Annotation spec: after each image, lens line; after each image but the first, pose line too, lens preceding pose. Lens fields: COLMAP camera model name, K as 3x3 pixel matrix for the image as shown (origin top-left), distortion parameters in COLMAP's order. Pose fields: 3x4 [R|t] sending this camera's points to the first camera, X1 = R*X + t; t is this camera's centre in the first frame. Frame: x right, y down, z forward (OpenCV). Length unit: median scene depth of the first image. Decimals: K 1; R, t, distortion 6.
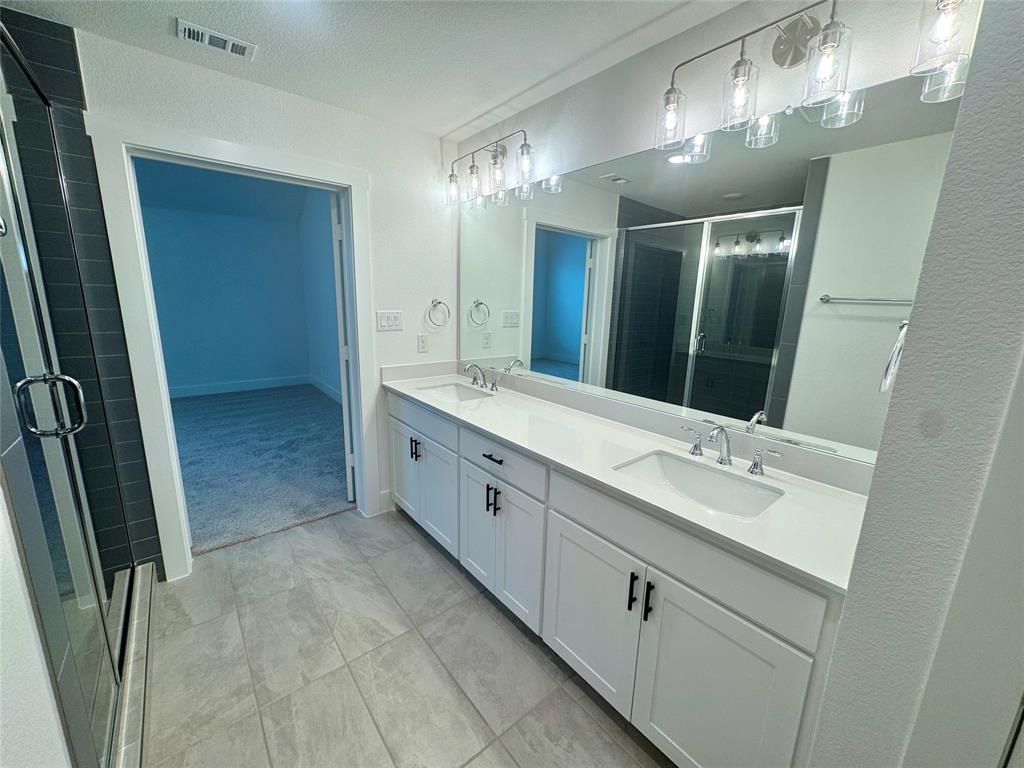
lens RADIAL K [[406.5, 0, 512.0], [0, 406.5, 384.0], [0, 0, 1]] dist [-0.003585, 0.000578]
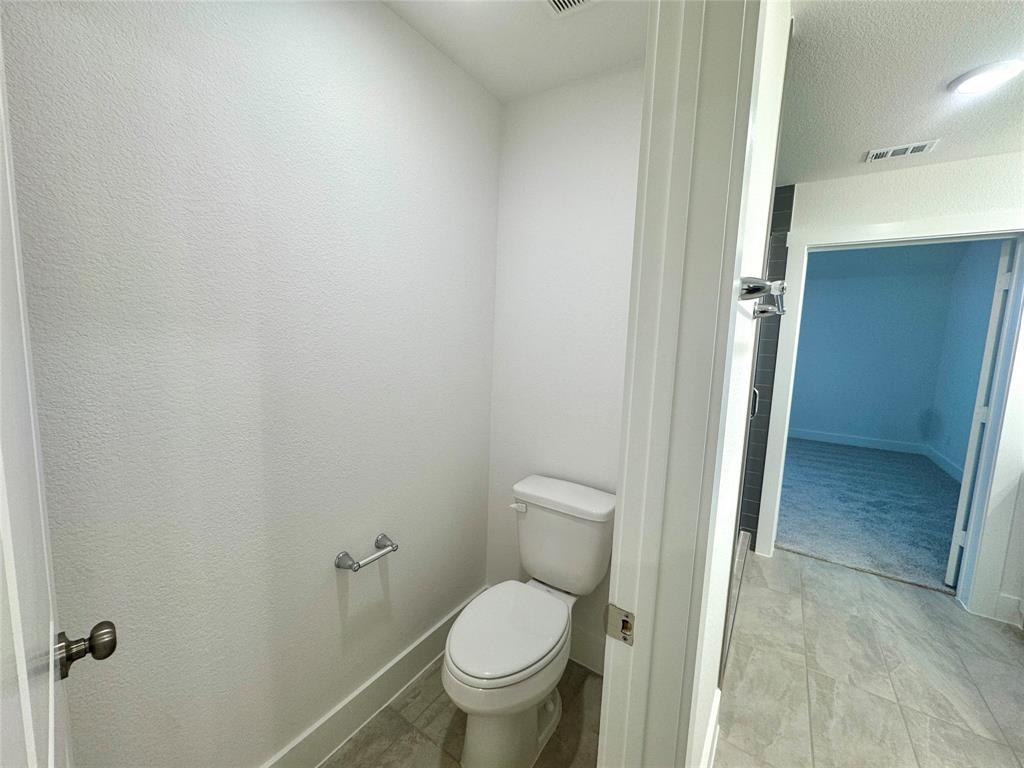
lens RADIAL K [[406.5, 0, 512.0], [0, 406.5, 384.0], [0, 0, 1]] dist [-0.003585, 0.000578]
pose [[0.288909, 0.090272, -0.953091, 0.141566], [-0.227957, 0.973397, 0.023096, 0.081595], [0.929821, 0.210591, 0.301801, -0.255436]]
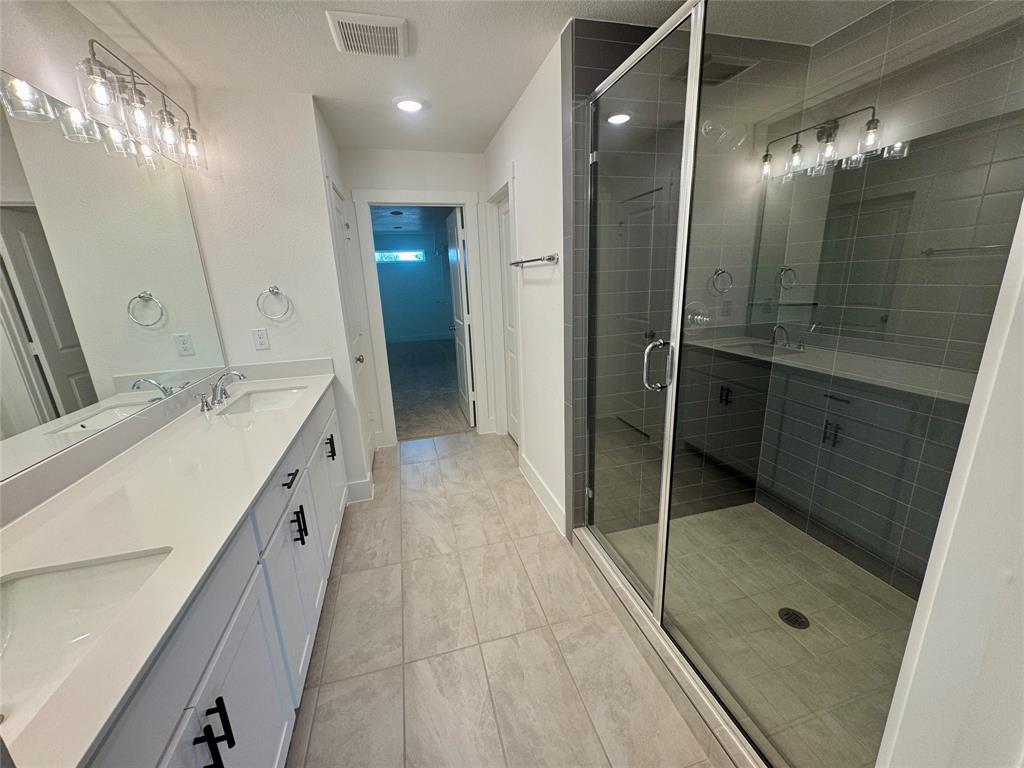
lens RADIAL K [[406.5, 0, 512.0], [0, 406.5, 384.0], [0, 0, 1]] dist [-0.003585, 0.000578]
pose [[-0.911357, -0.099537, 0.399400, -0.585107], [0.097292, 0.890734, 0.443990, -0.237824], [-0.399953, 0.443492, -0.802093, 1.061805]]
